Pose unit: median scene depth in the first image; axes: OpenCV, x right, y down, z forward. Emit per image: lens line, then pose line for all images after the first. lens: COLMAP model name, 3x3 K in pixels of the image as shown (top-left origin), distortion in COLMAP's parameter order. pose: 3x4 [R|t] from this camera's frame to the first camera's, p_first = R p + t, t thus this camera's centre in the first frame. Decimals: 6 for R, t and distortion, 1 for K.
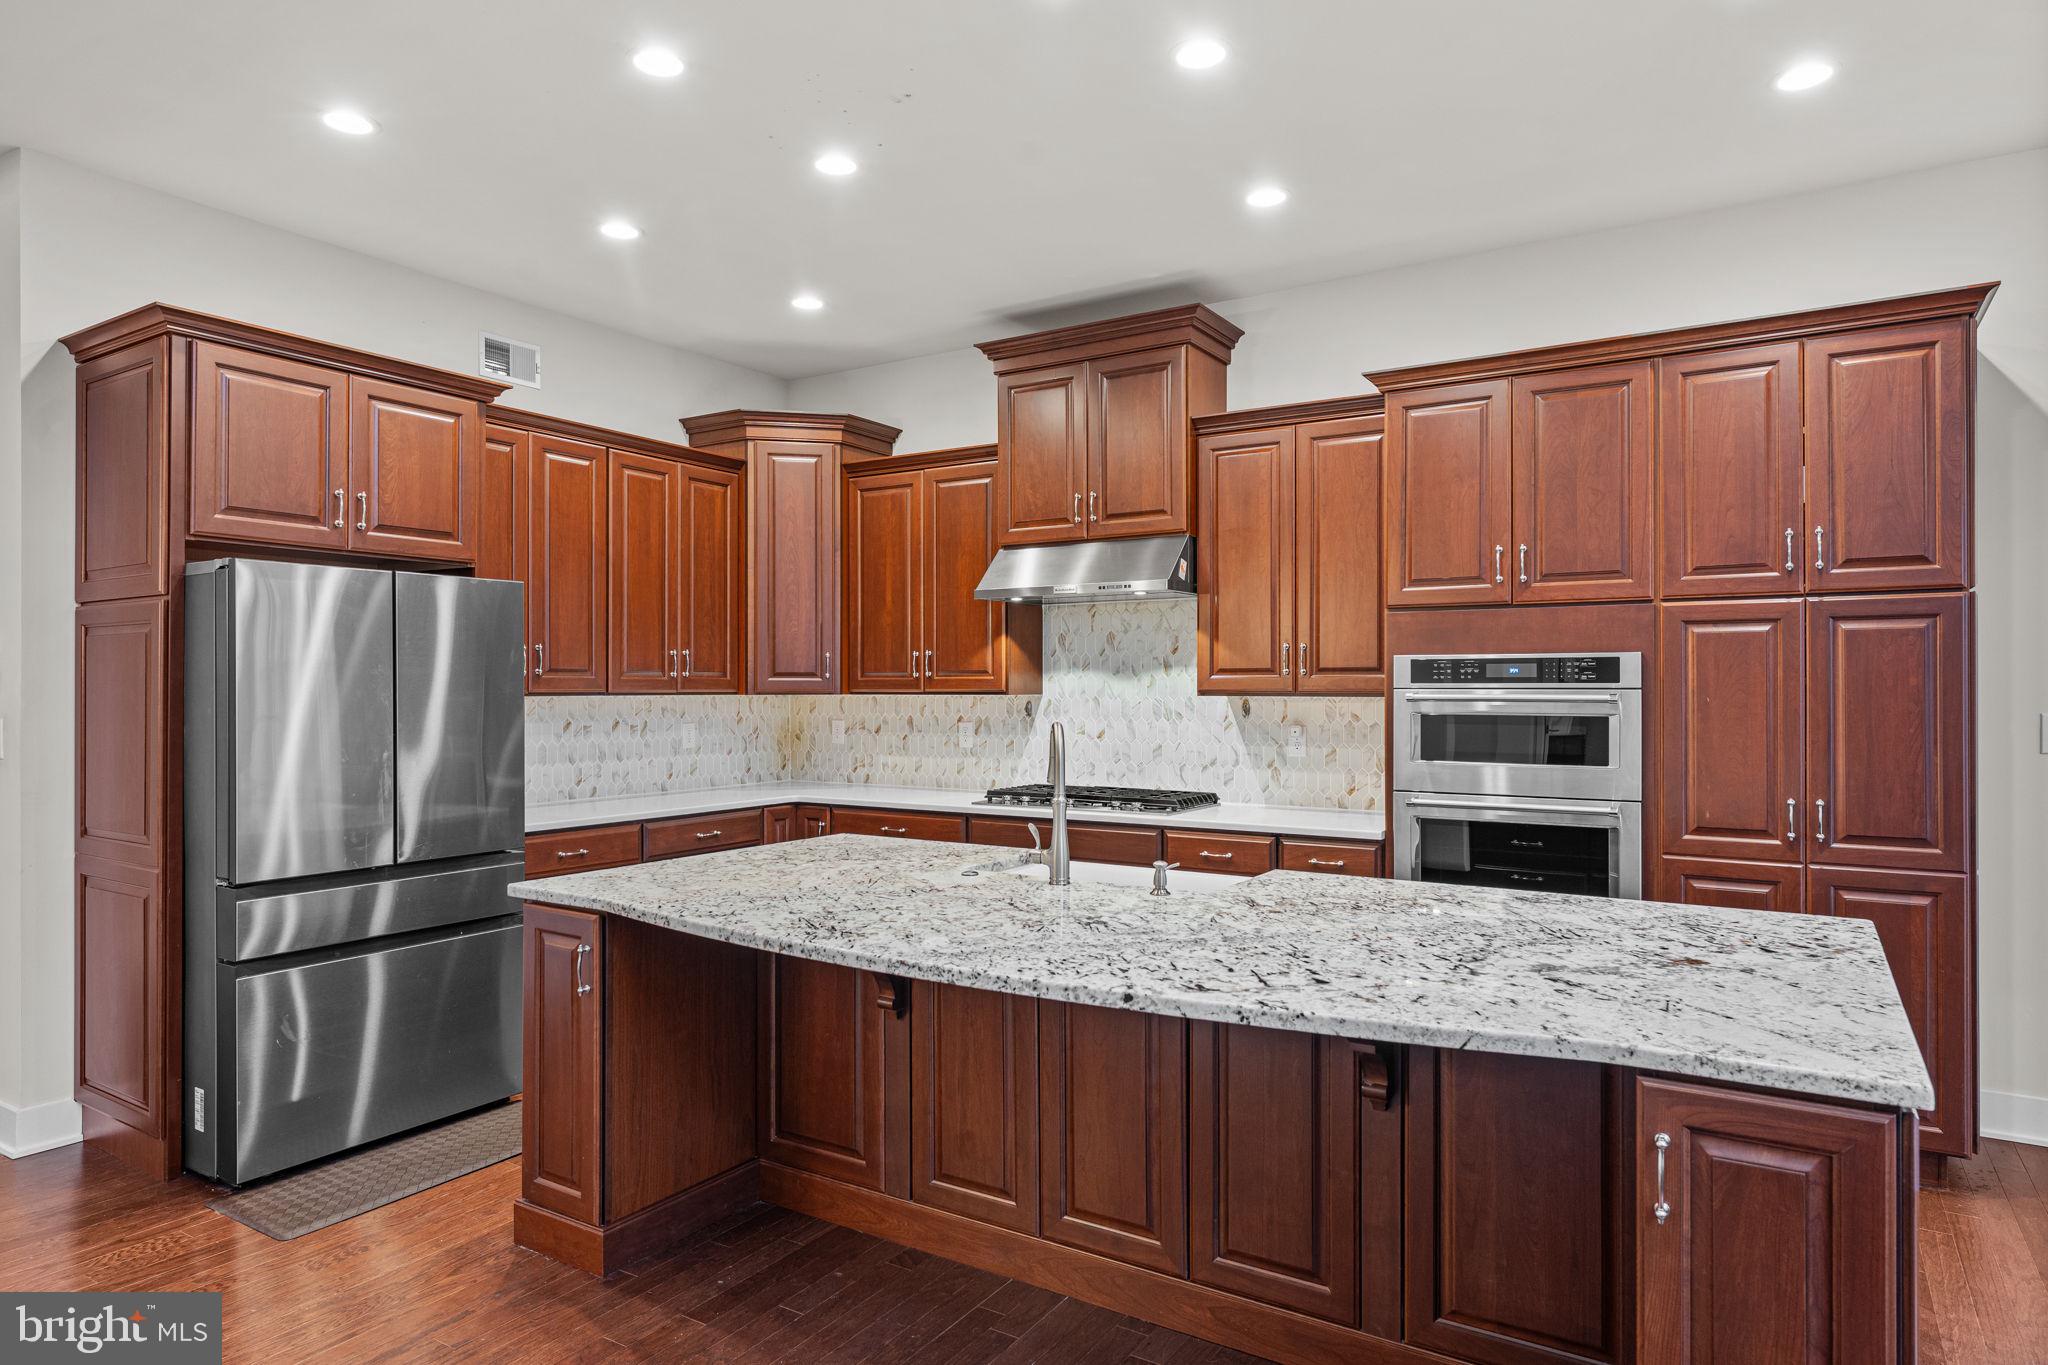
lens RADIAL K [[1195.5, 0, 1024.0], [0, 1195.5, 682.5], [0, 0, 1]] dist [-0.001433, -0.000135]
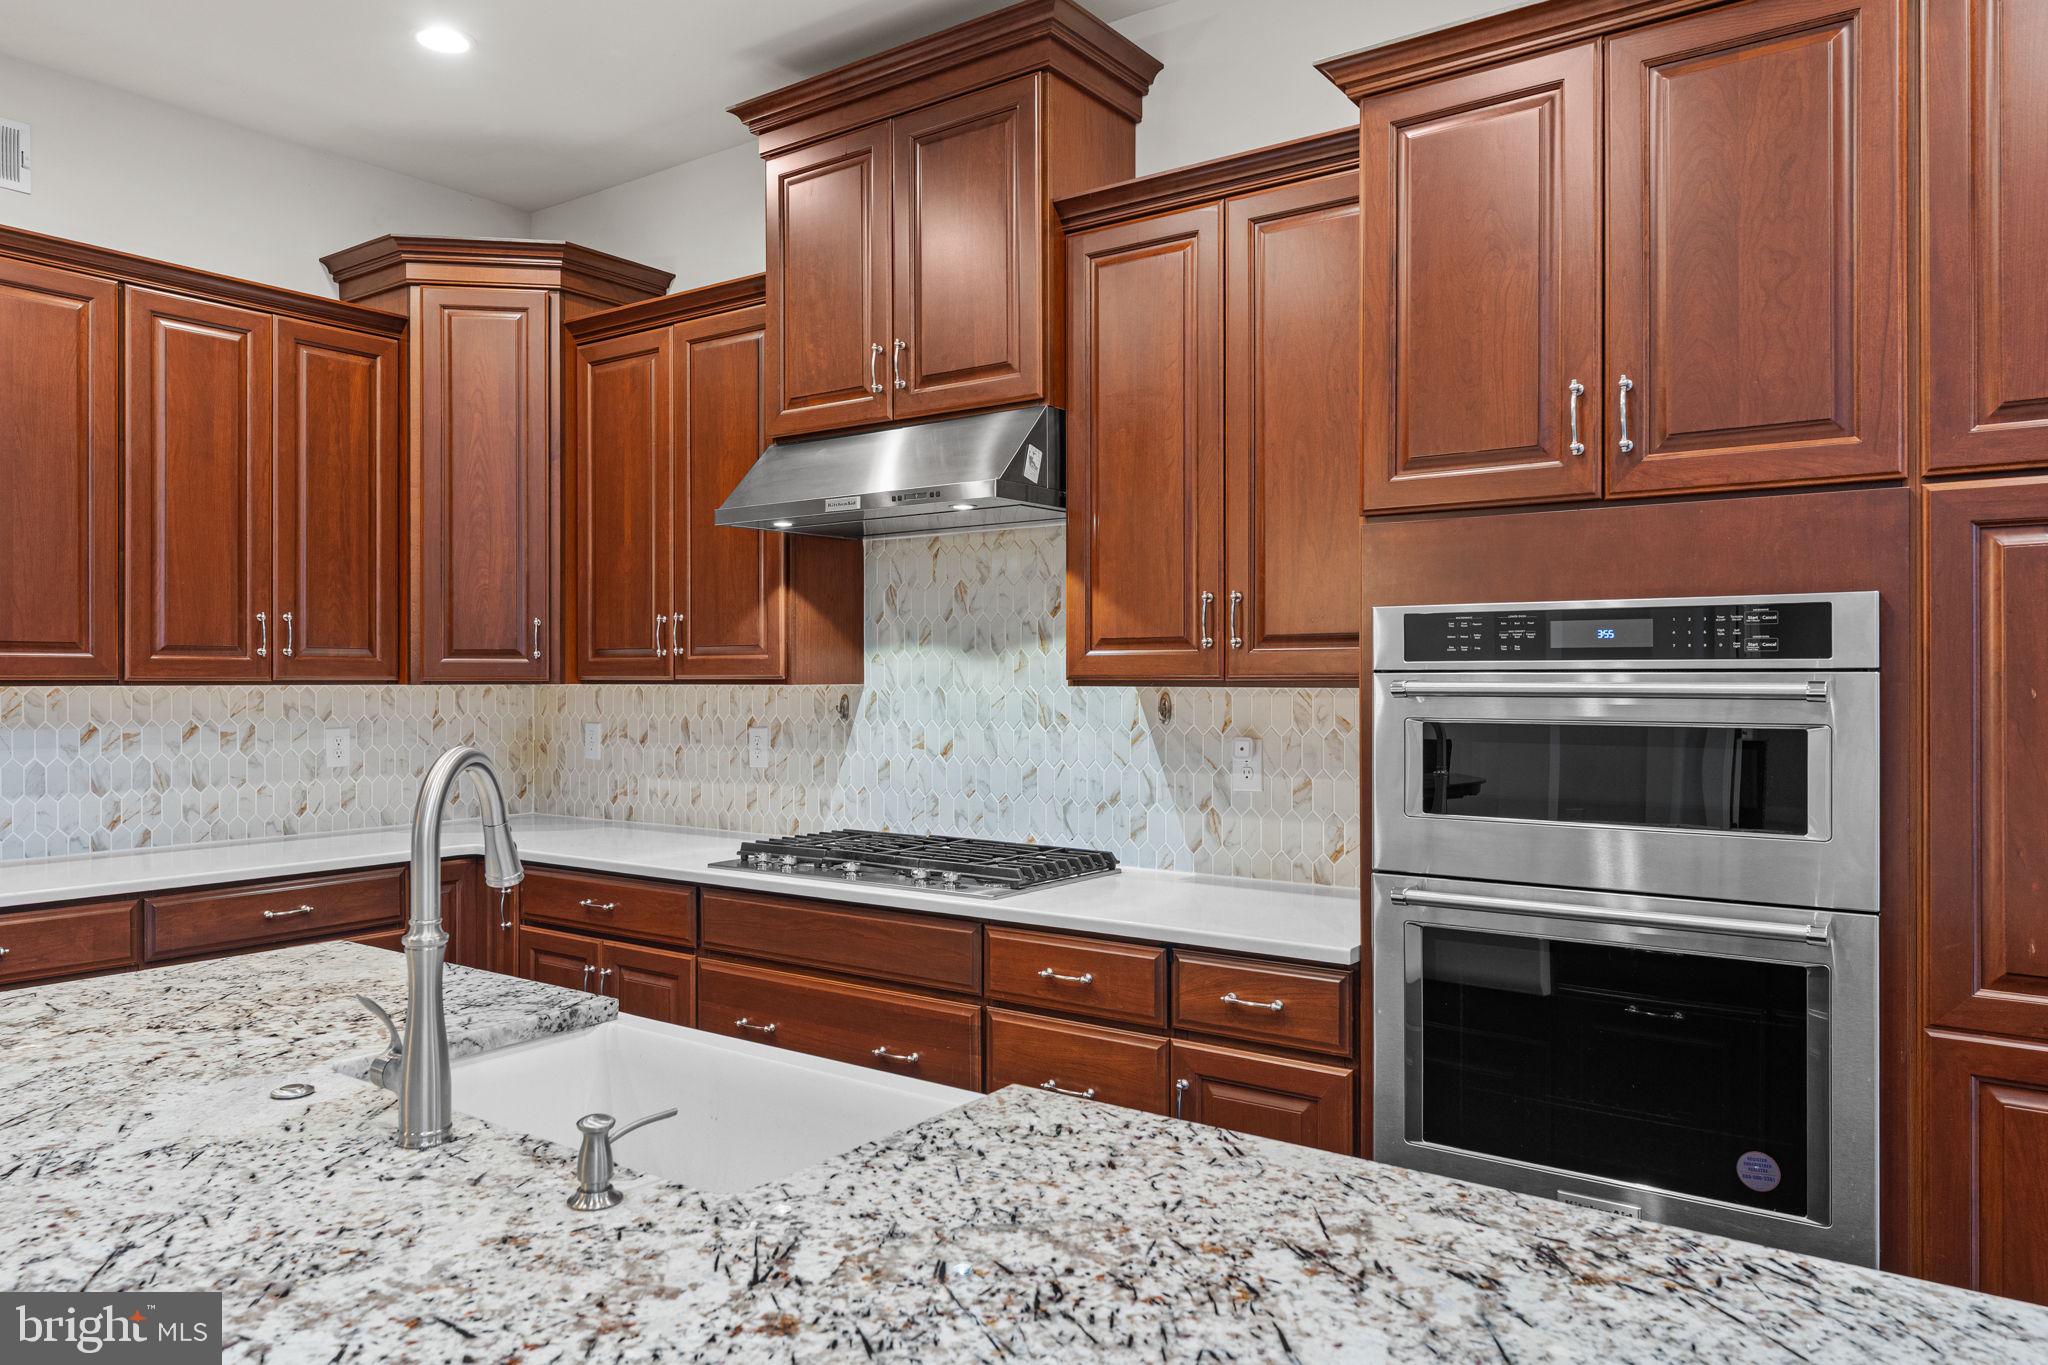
lens RADIAL K [[1377.4, 0, 1018.6], [0, 1377.4, 674.7], [0, 0, 1]] dist [0.000286, -0.000734]
pose [[0.997765, -0.000702, -0.066812, 0.157248], [0.000851, 0.999997, 0.002196, 0.004039], [0.066810, -0.002248, 0.997763, 0.319106]]
